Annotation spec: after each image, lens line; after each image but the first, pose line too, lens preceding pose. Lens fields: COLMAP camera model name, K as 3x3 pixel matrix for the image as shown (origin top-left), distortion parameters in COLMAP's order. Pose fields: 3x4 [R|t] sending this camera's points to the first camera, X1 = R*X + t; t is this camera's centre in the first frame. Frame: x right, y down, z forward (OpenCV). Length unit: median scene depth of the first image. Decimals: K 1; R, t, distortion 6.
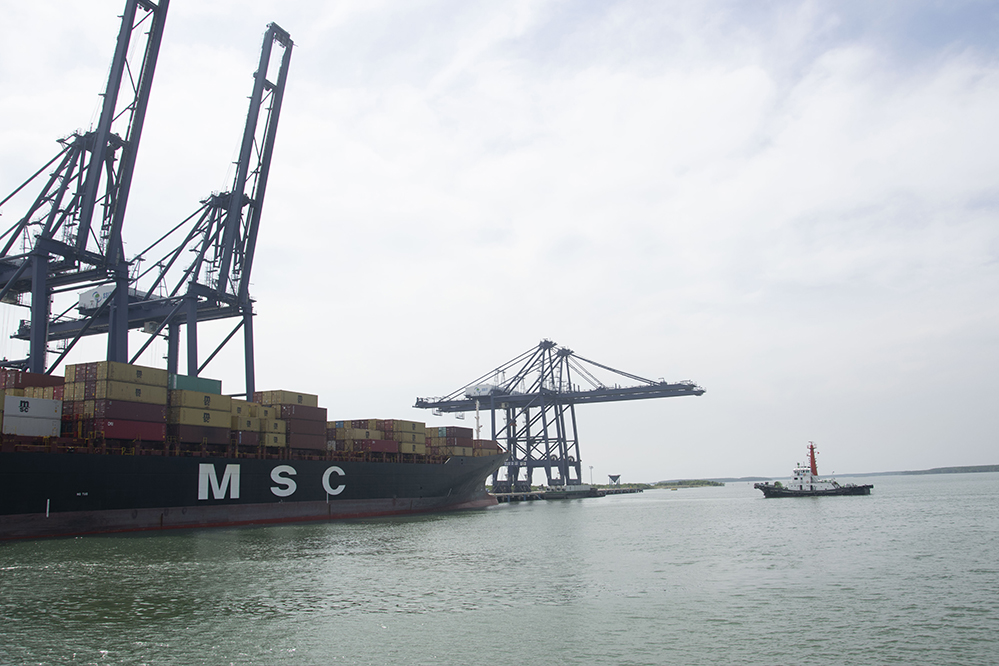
lens RADIAL K [[793.1, 0, 499.5], [0, 793.1, 333.0], [0, 0, 1]] dist [-0.059321, 0.008184]
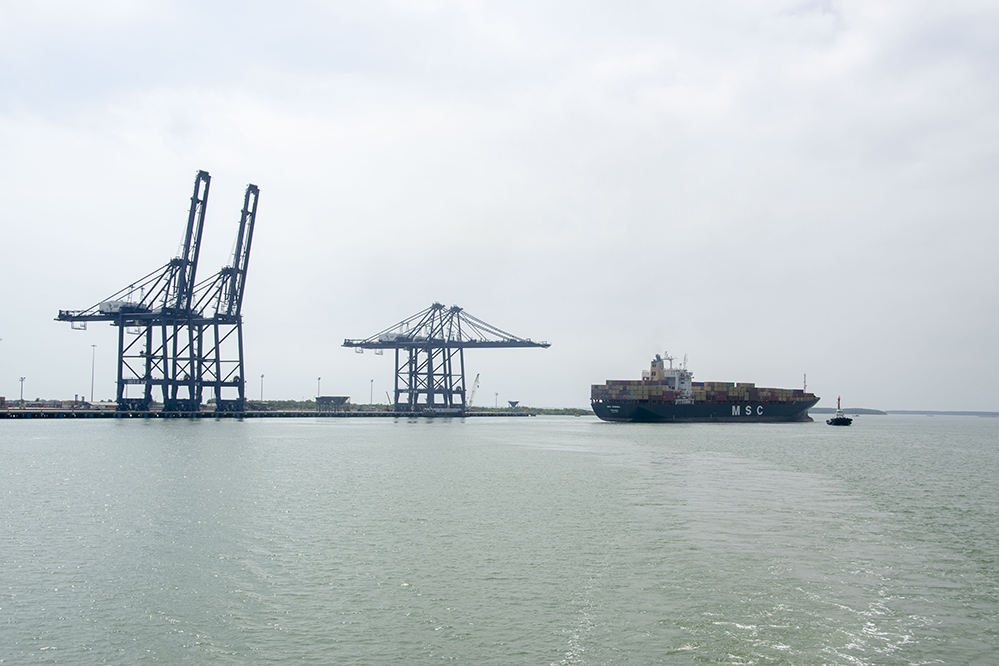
lens RADIAL K [[1239.7, 0, 499.5], [0, 1239.7, 333.0], [0, 0, 1]] dist [0.196741, 0.008763]
pose [[0.998822, 0.034782, -0.033829, 0.487644], [-0.029968, 0.990574, 0.133660, -0.464222], [0.038159, -0.132489, 0.990450, -2.279307]]
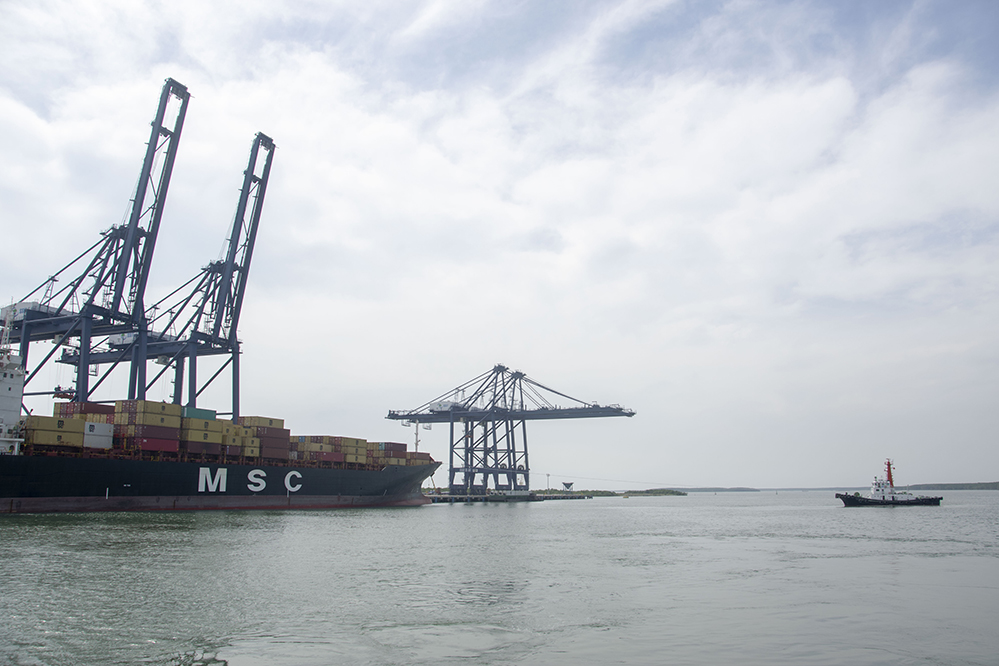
lens RADIAL K [[785.5, 0, 497.3], [0, 785.5, 344.8], [0, 0, 1]] dist [-0.078088, -0.001416]
pose [[0.999513, 0.030219, -0.007778, 0.127719], [-0.030143, 0.999499, 0.009626, -0.063069], [0.008065, -0.009387, 0.999923, -0.297721]]
